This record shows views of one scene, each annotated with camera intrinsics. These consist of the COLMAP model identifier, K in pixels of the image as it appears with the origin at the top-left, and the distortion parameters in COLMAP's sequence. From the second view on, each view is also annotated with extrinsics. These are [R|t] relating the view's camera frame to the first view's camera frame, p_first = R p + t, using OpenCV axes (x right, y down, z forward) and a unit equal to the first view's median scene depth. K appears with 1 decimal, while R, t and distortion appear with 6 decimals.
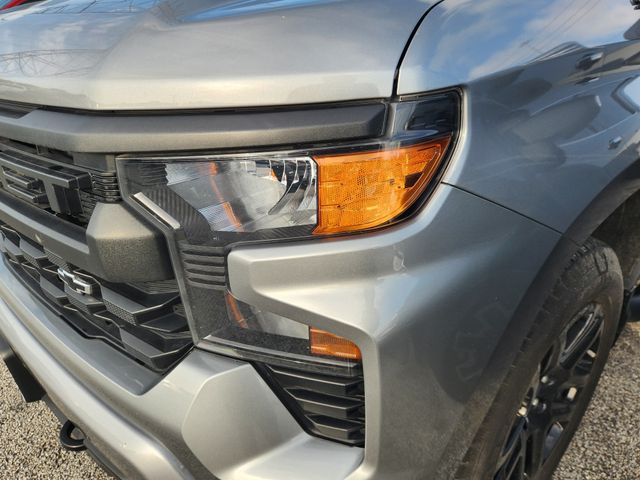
lens RADIAL K [[433.8, 0, 323.2], [0, 433.8, 240.2], [0, 0, 1]] dist [0.054732, -0.056760]
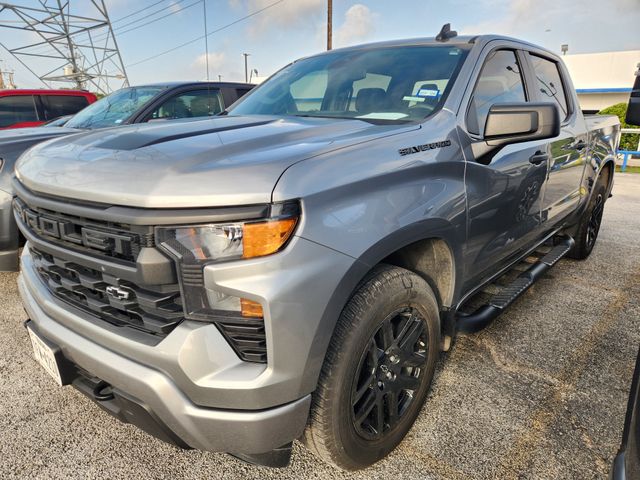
lens RADIAL K [[461.1, 0, 320.9], [0, 461.1, 243.7], [0, 0, 1]] dist [-0.001225, -0.010120]
pose [[0.996032, -0.013142, 0.088023, 0.166771], [0.026876, 0.987279, -0.156708, 0.277850], [-0.084844, 0.158452, 0.983715, -1.331862]]
